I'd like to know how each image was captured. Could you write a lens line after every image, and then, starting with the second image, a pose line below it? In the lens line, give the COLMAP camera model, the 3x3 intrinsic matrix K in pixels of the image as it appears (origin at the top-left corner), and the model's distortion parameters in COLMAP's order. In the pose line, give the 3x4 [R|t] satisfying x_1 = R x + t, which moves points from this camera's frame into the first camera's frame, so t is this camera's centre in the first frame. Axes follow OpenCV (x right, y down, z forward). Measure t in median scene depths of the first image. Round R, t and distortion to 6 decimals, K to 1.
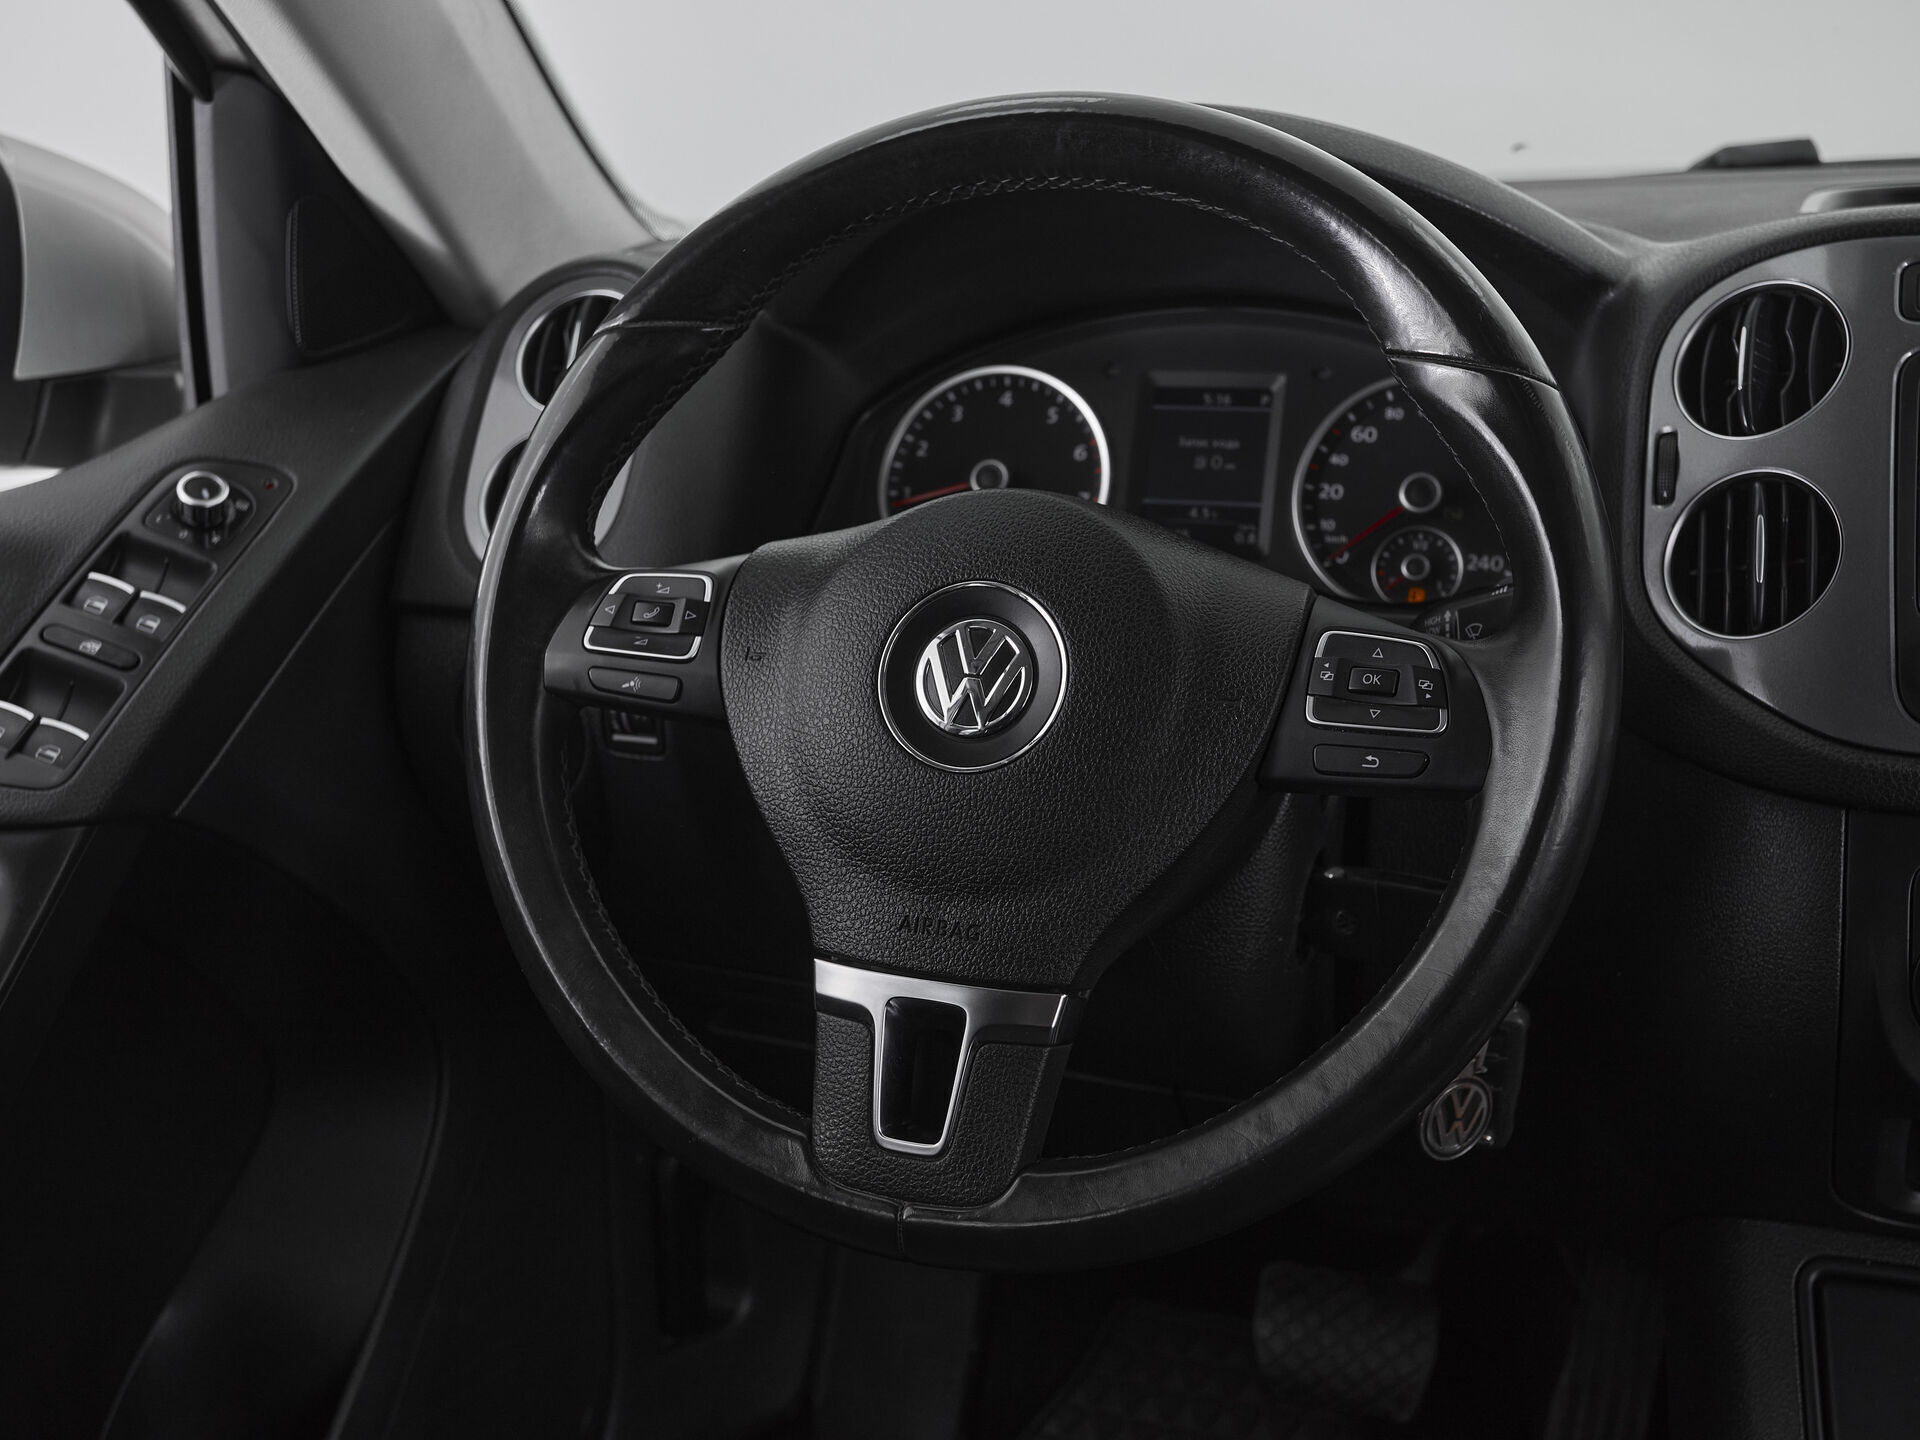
lens RADIAL K [[2109.9, 0, 947.6], [0, 2109.9, 722.7], [0, 0, 1]] dist [0.011086, 0.000000]
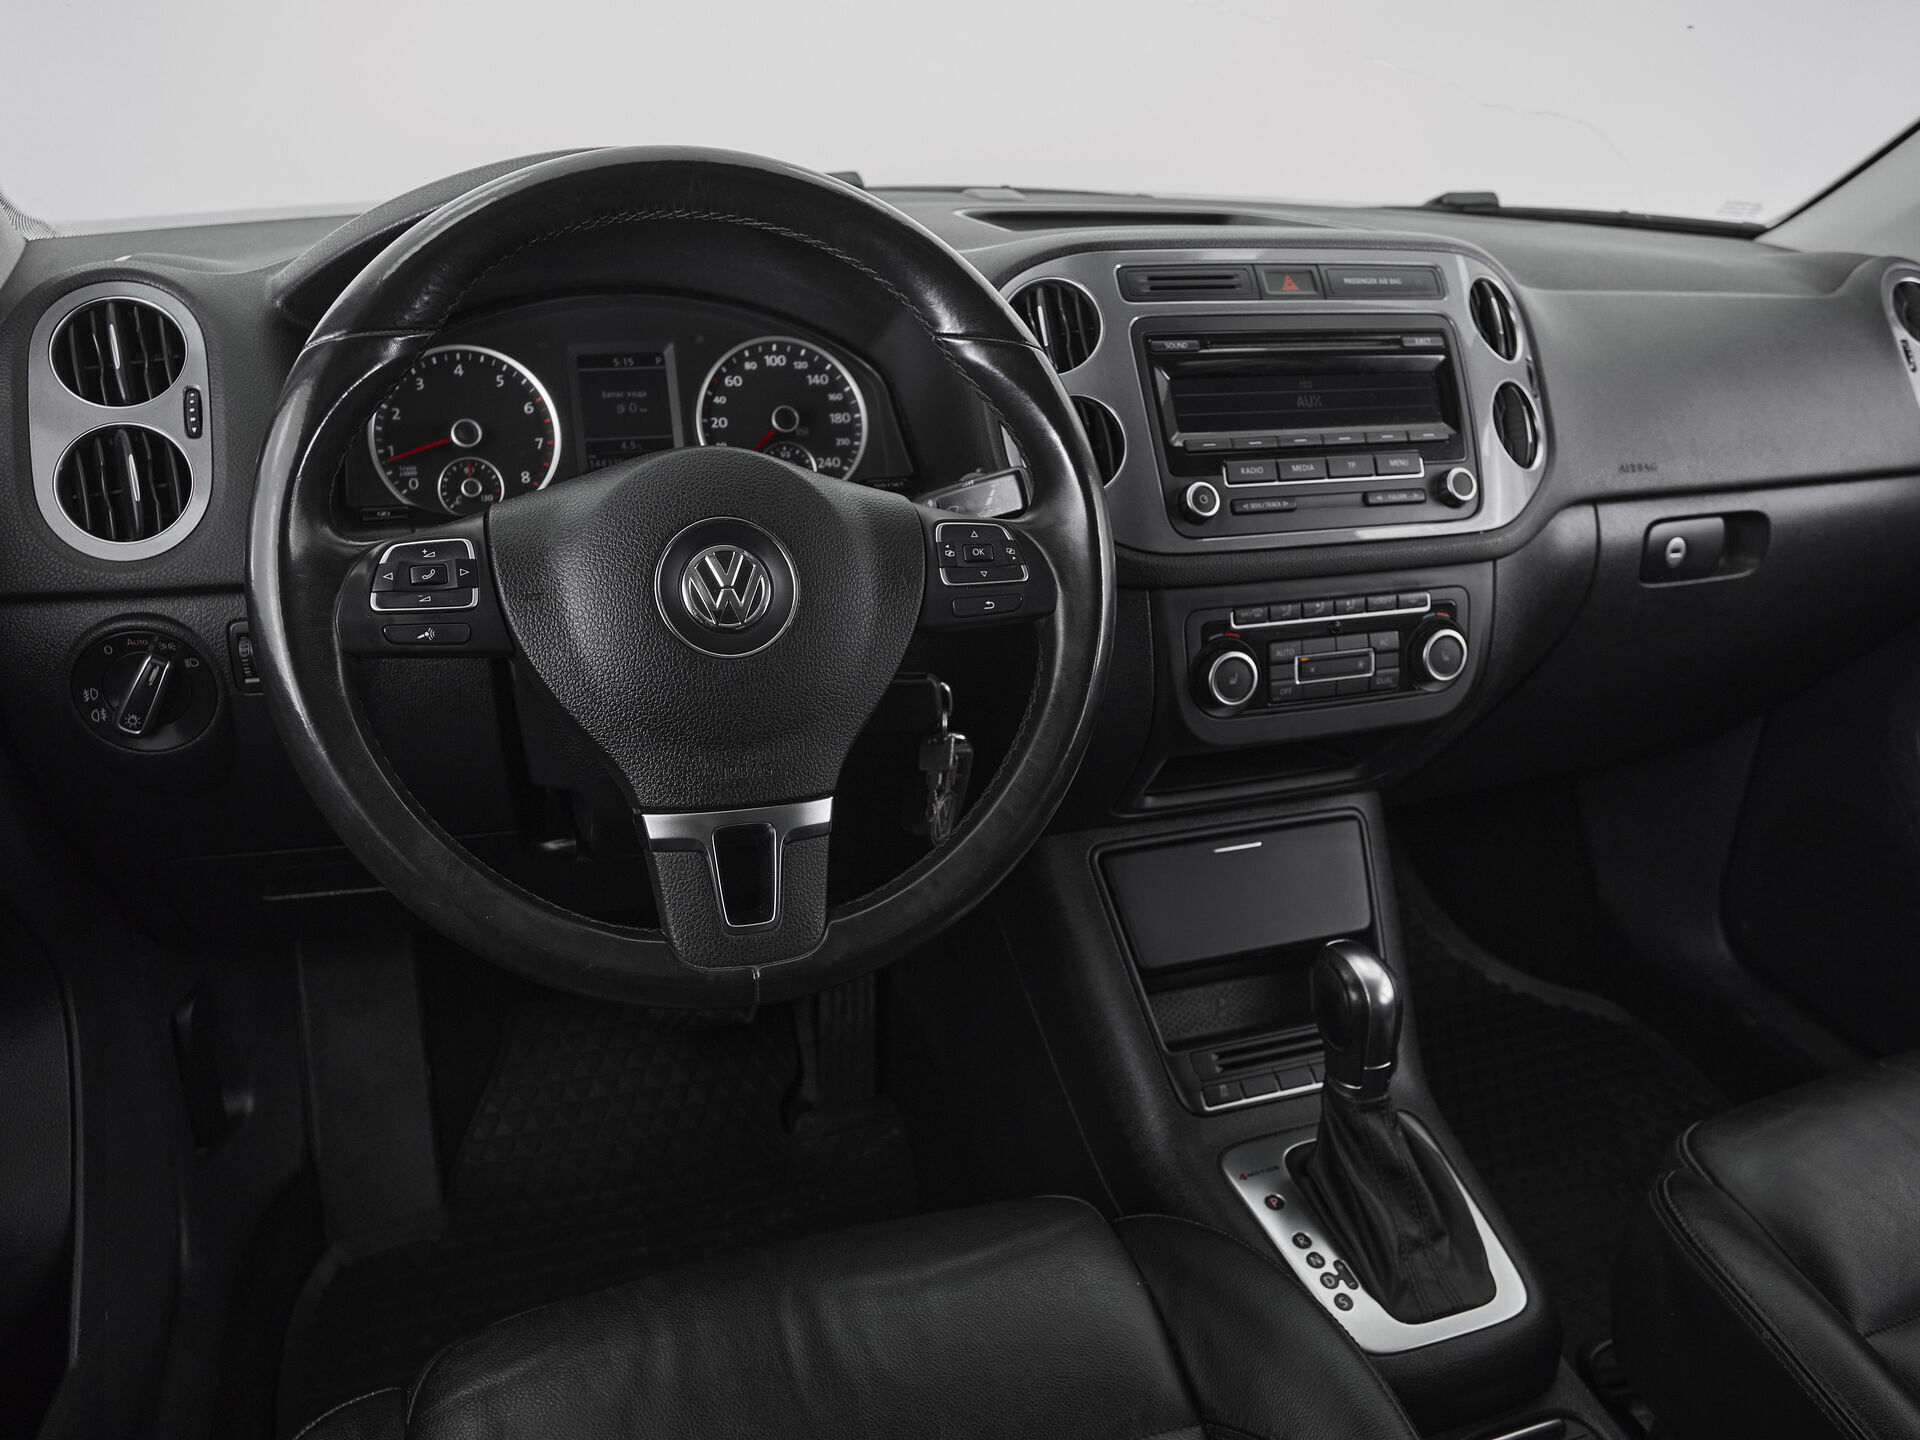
lens RADIAL K [[1428.2, 0, 940.5], [0, 1428.2, 717.8], [0, 0, 1]] dist [-0.051719, 0.036385]
pose [[0.784416, -0.198369, 0.587657, -0.391198], [0.126006, 0.978685, 0.162168, -0.063664], [-0.607300, -0.053159, 0.792692, 0.156796]]
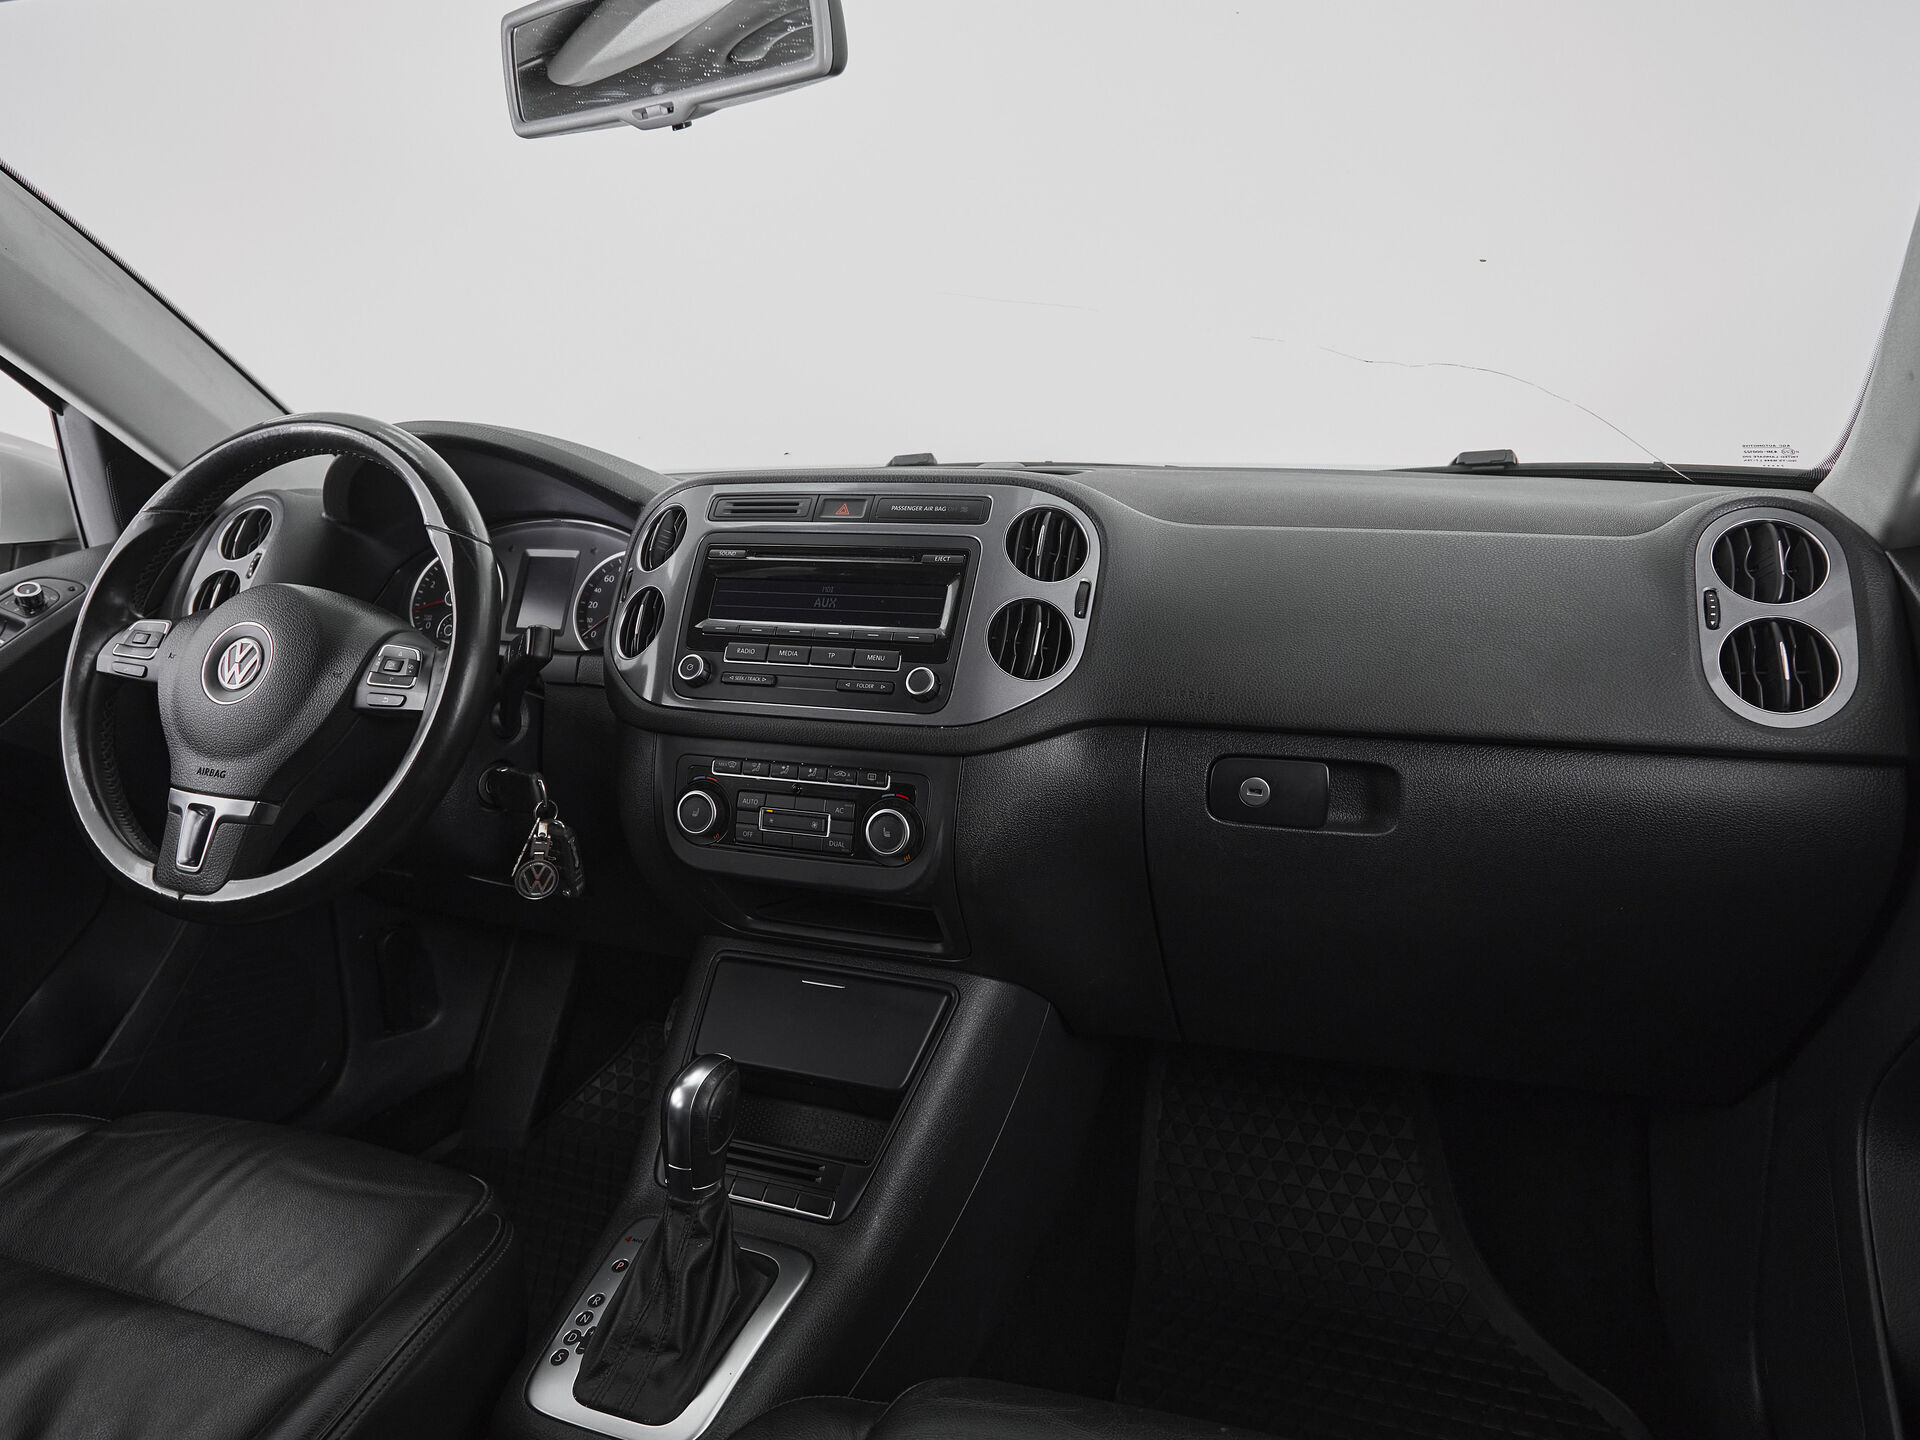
lens RADIAL K [[1170.7, 0, 963.4], [0, 1170.7, 723.2], [0, 0, 1]] dist [0.021192, -0.015036]
pose [[0.999832, 0.018333, -0.000453, 0.702824], [-0.018331, 0.998320, -0.054966, 0.086796], [-0.000555, 0.054965, 0.998488, -0.231246]]
